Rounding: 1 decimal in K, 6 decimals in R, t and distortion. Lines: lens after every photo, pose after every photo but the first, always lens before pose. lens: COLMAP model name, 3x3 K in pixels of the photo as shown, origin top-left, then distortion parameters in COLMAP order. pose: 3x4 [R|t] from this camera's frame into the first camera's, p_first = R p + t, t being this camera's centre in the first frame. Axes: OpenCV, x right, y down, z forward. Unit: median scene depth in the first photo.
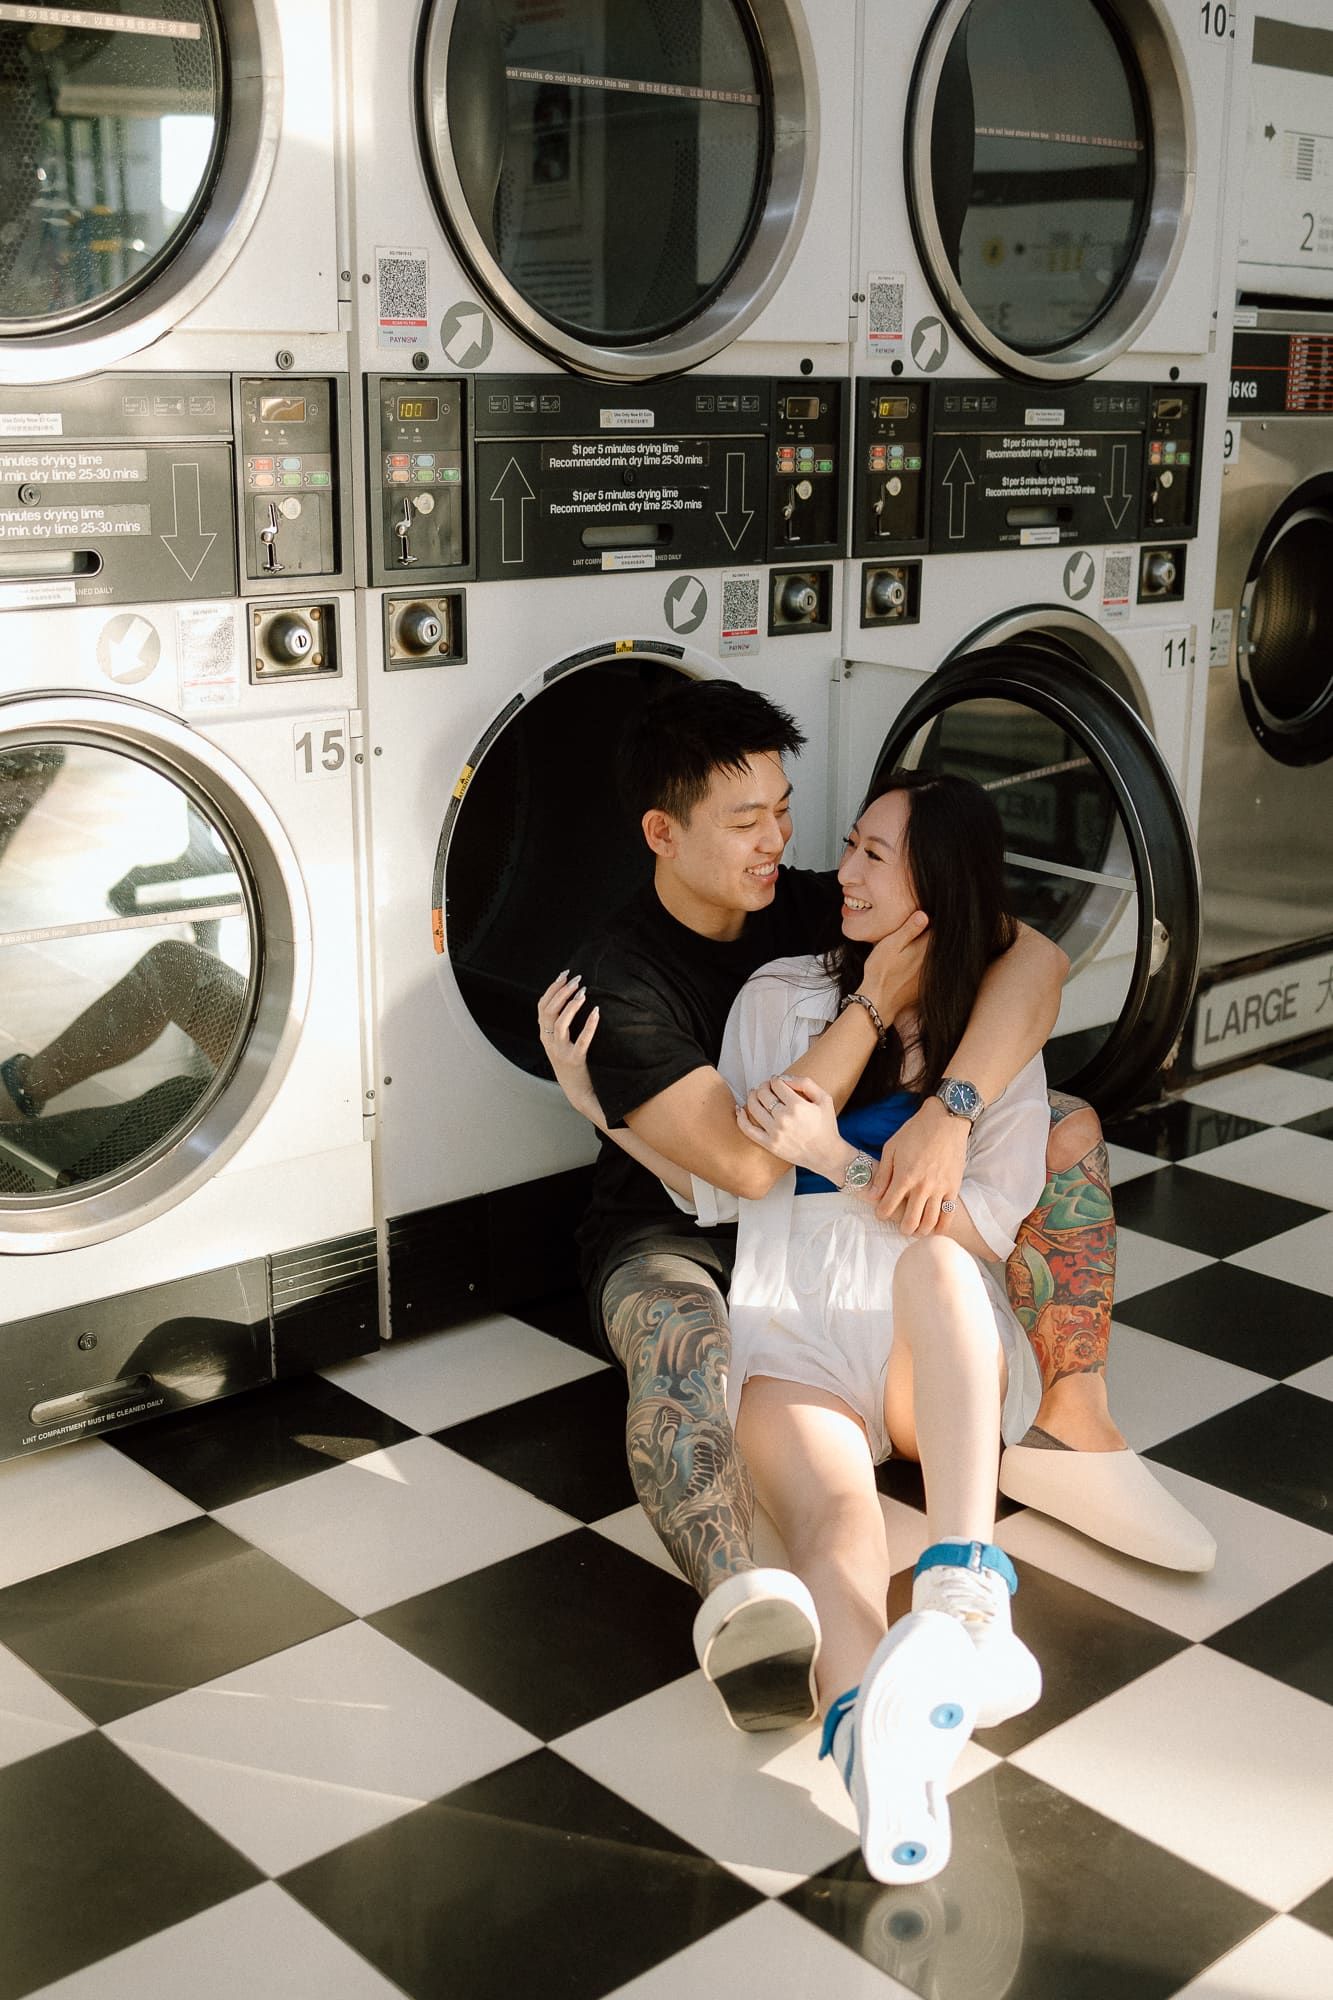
lens RADIAL K [[2257.1, 0, 692.4], [0, 2257.1, 1052.0], [0, 0, 1]] dist [-0.065502, 0.032279]
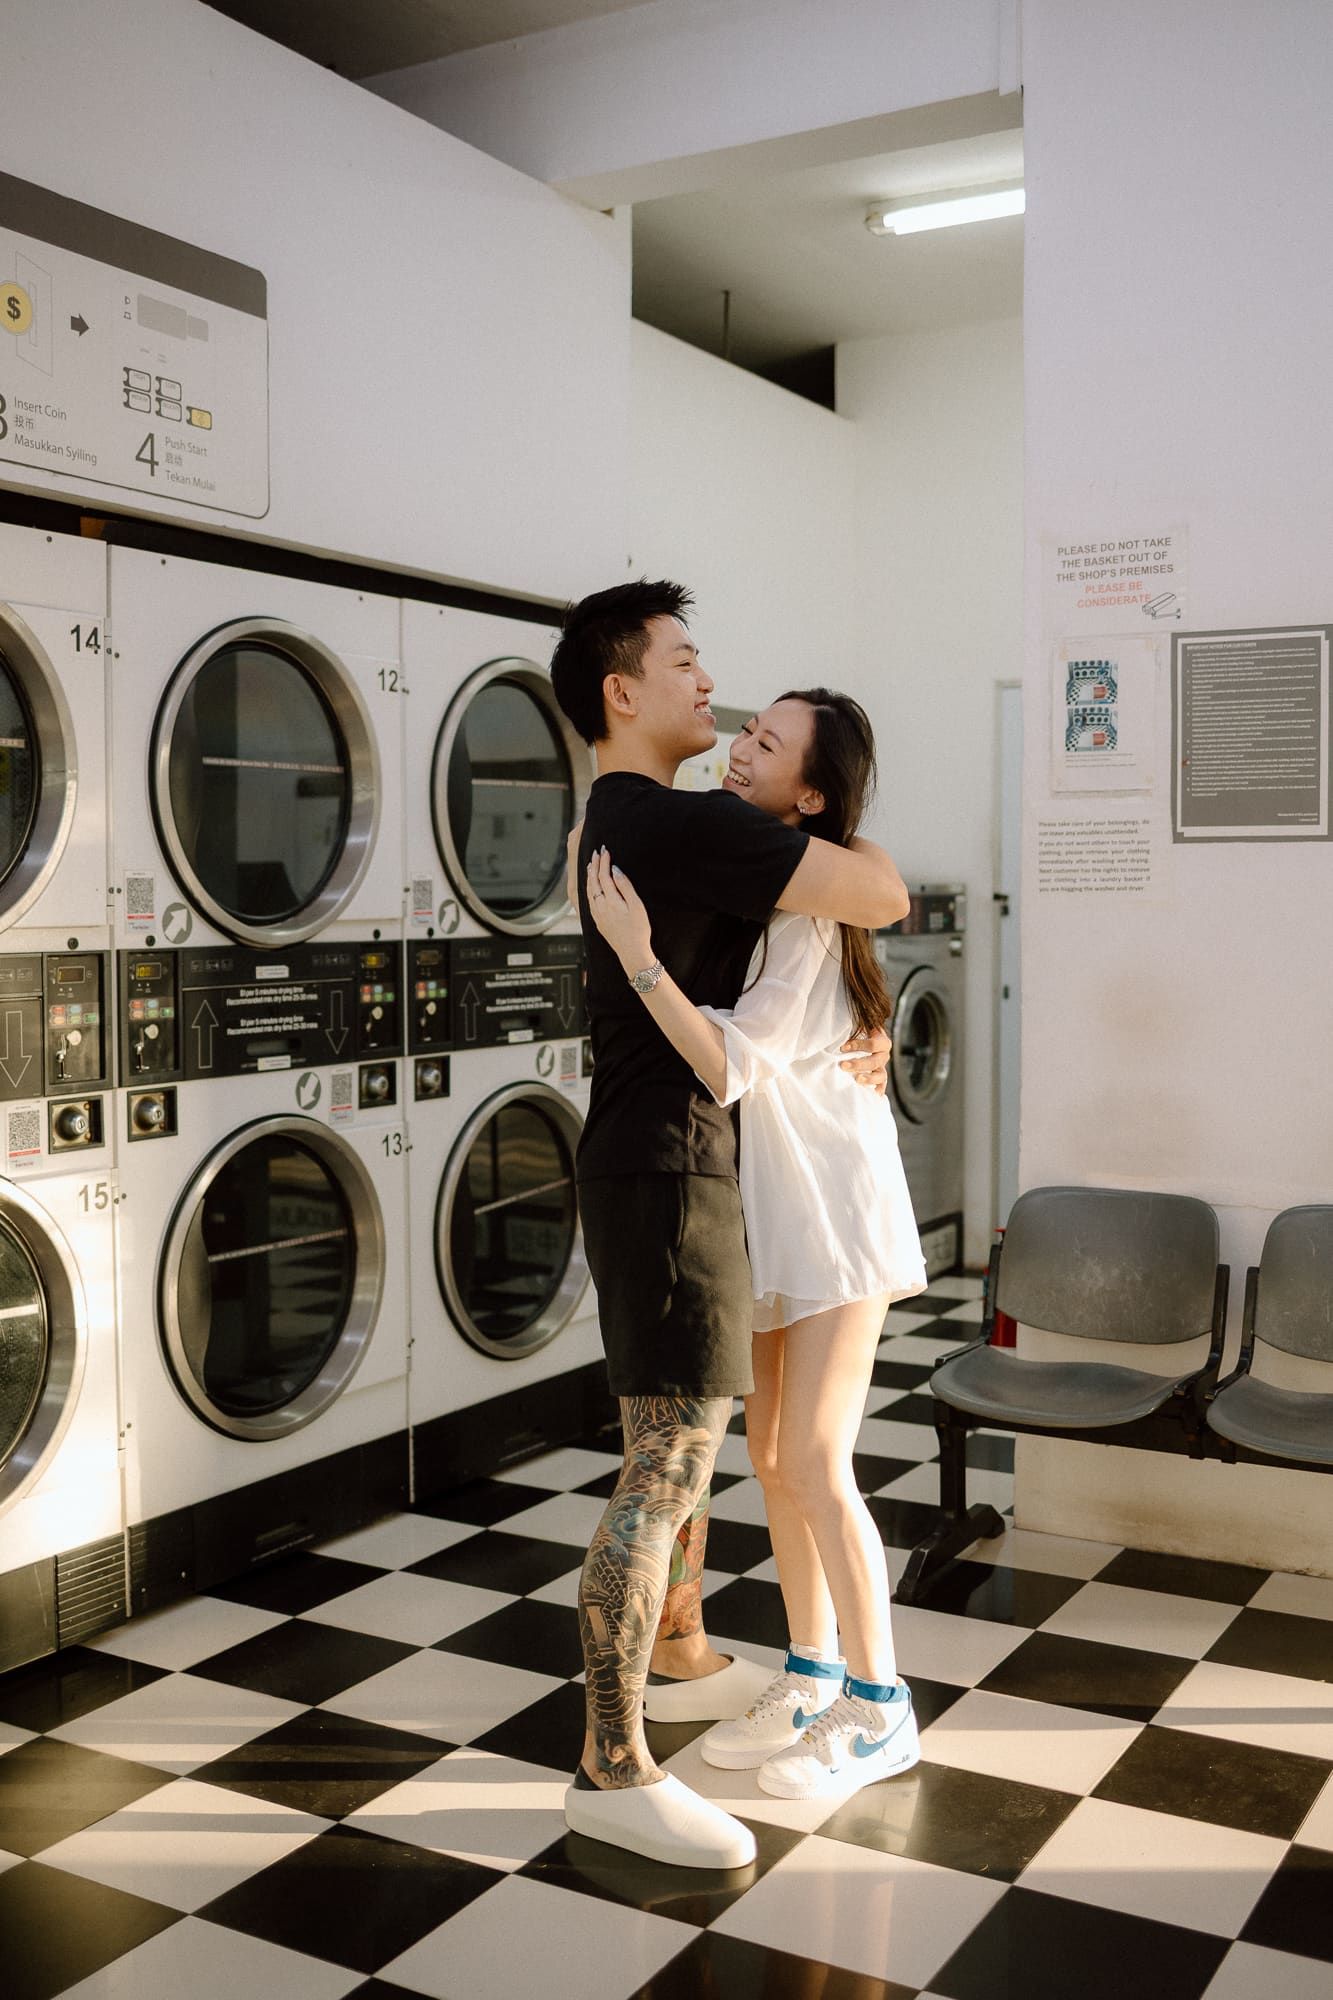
lens RADIAL K [[2013.4, 0, 742.1], [0, 2013.4, 1008.6], [0, 0, 1]] dist [-0.061419, -0.002651]
pose [[0.945081, -0.027228, 0.325701, -0.164821], [0.100900, 0.972154, -0.211509, 0.060118], [-0.310873, 0.232756, 0.921511, -0.335495]]
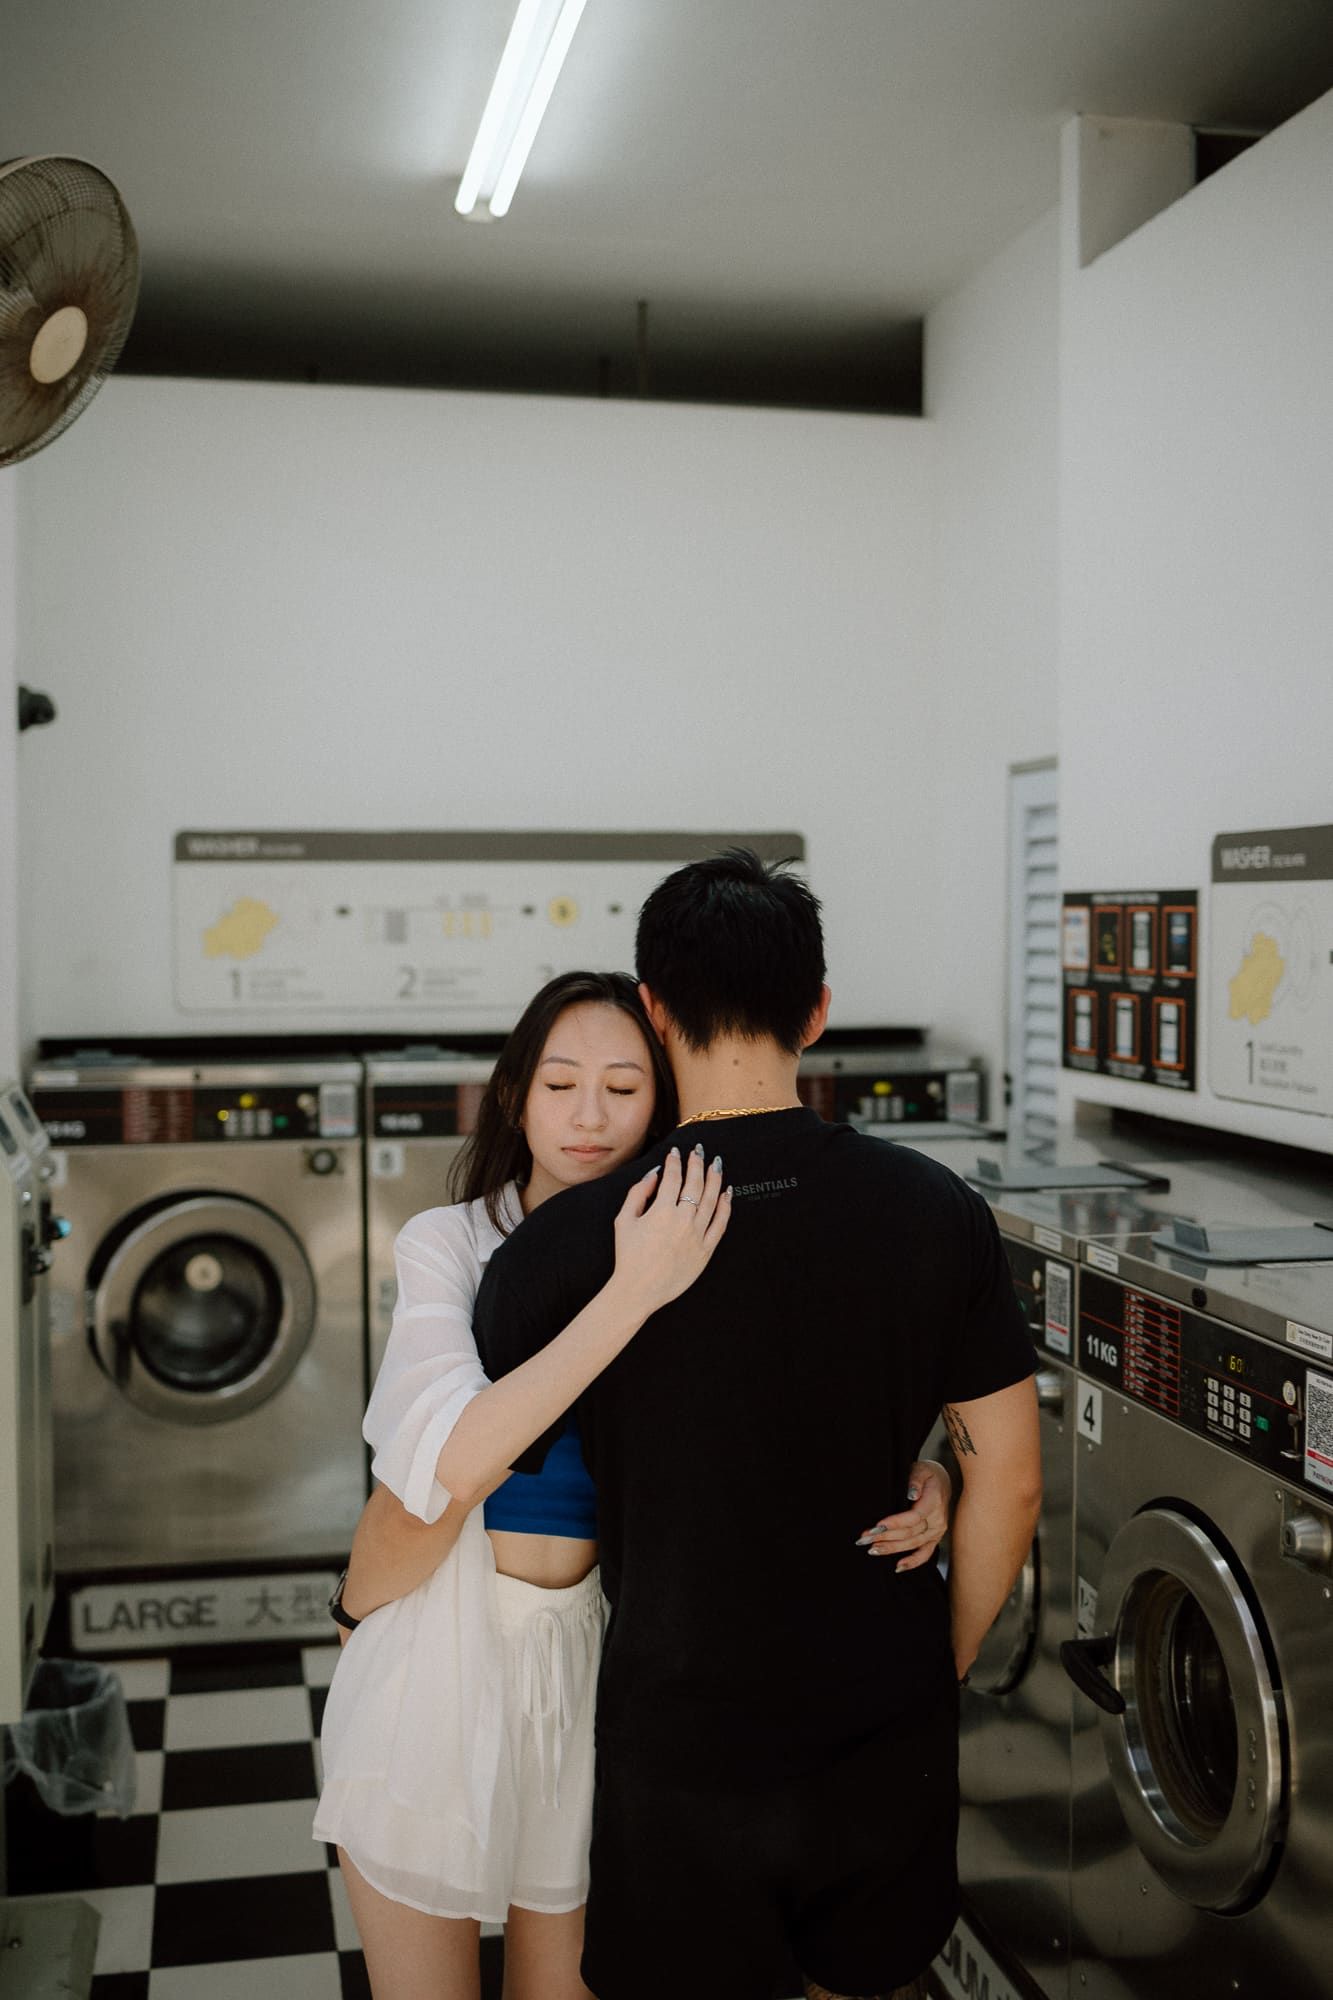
lens RADIAL K [[2053.3, 0, 665.9], [0, 2053.3, 1020.8], [0, 0, 1]] dist [-0.079697, 0.073358]
pose [[0.863851, 0.016975, -0.503462, 1.485177], [-0.137393, 0.969480, -0.203055, -0.206085], [0.484649, 0.244582, 0.839818, 0.179083]]
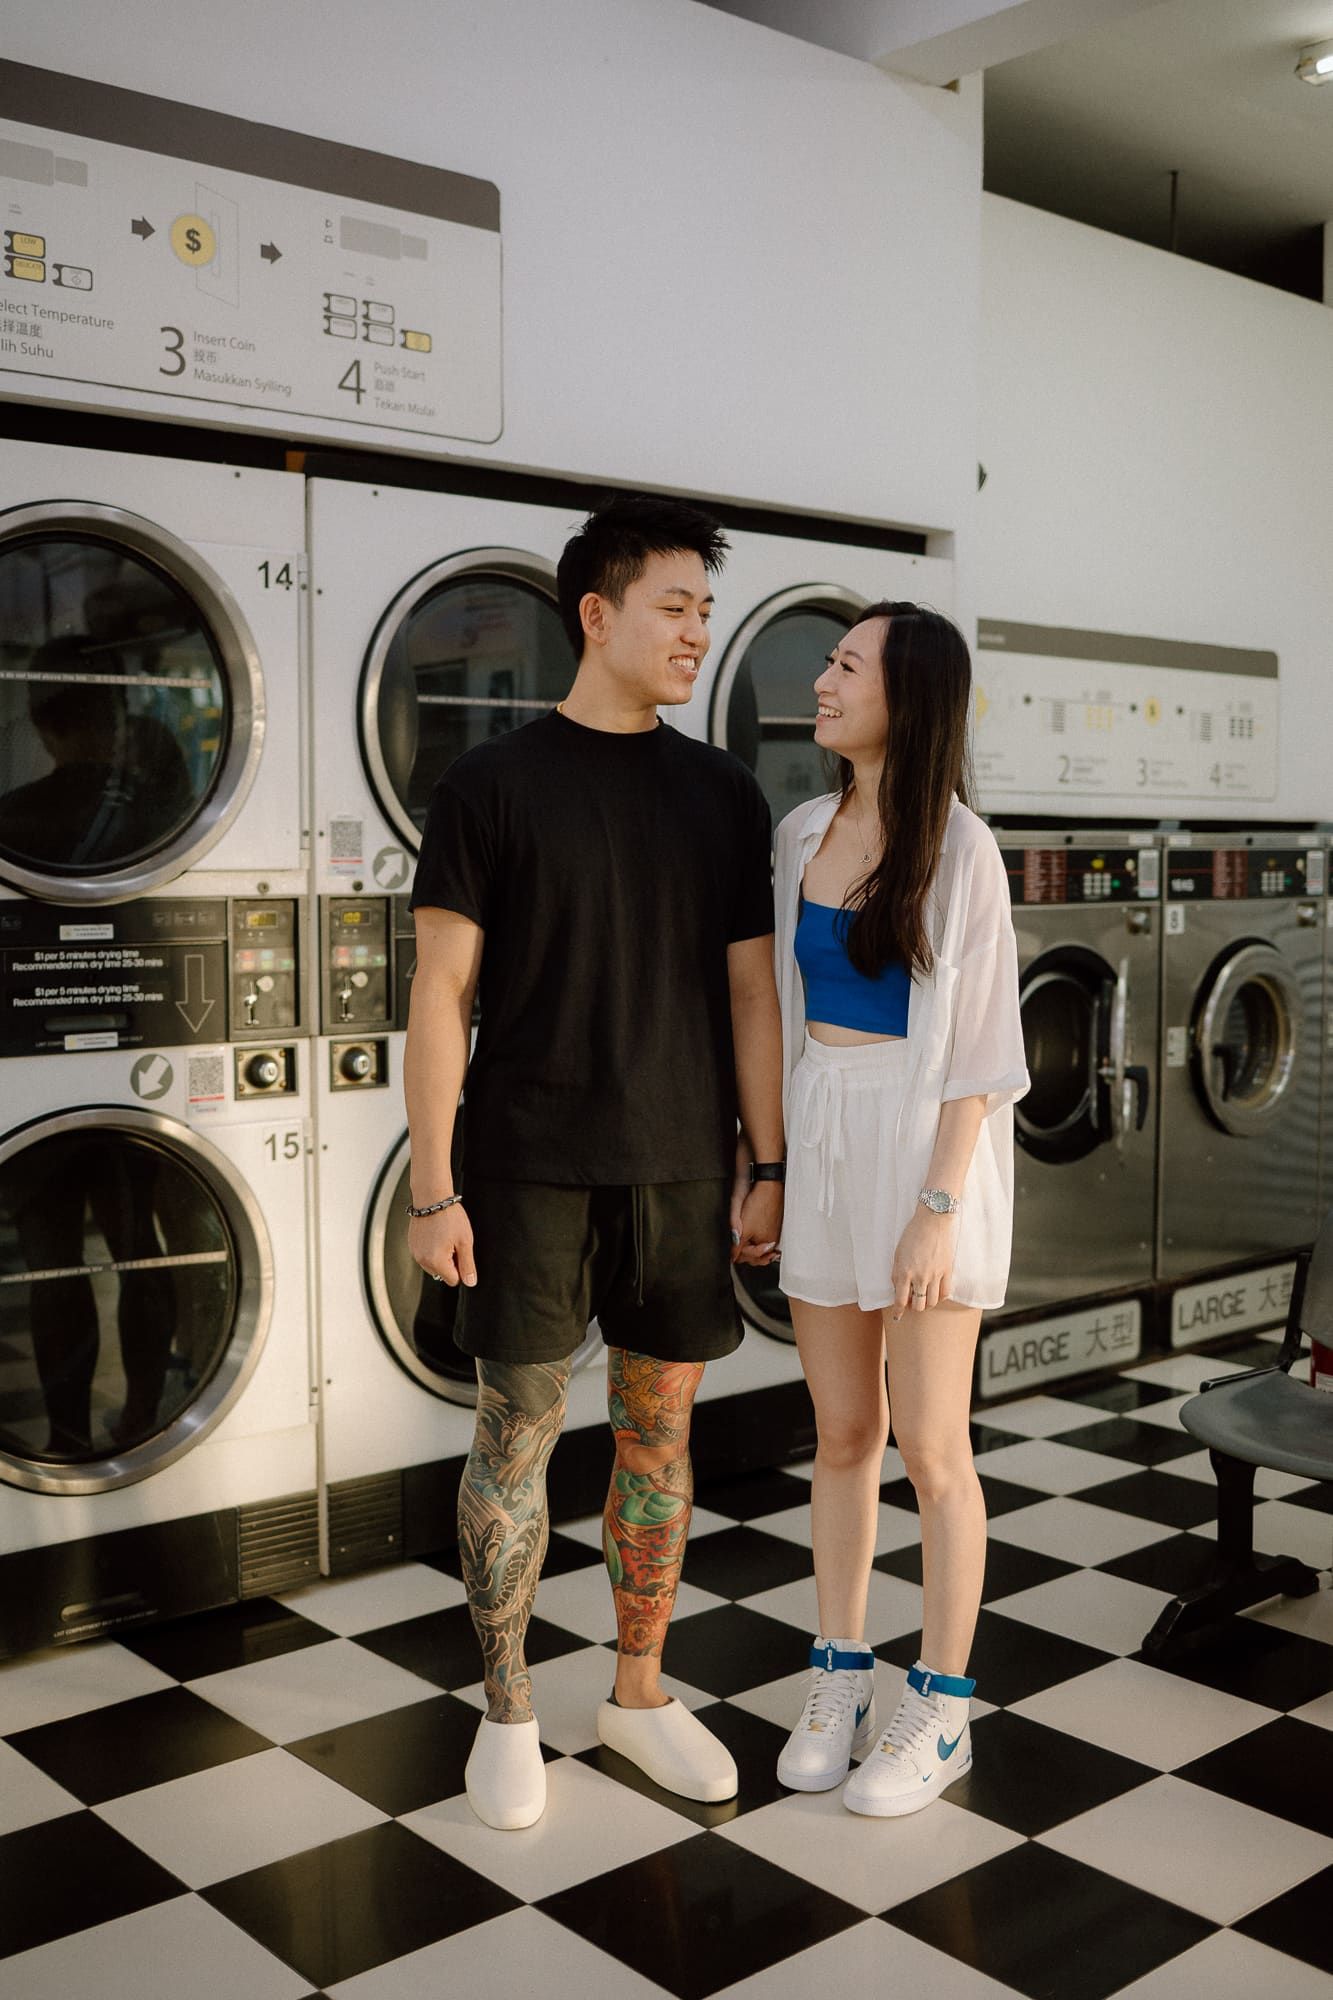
lens RADIAL K [[2053.3, 0, 665.9], [0, 2053.3, 1020.8], [0, 0, 1]] dist [-0.079697, 0.073358]
pose [[0.999563, -0.007434, -0.028600, 0.107521], [0.001289, 0.977884, -0.209142, 0.057048], [0.029522, 0.209014, 0.977467, -0.271123]]
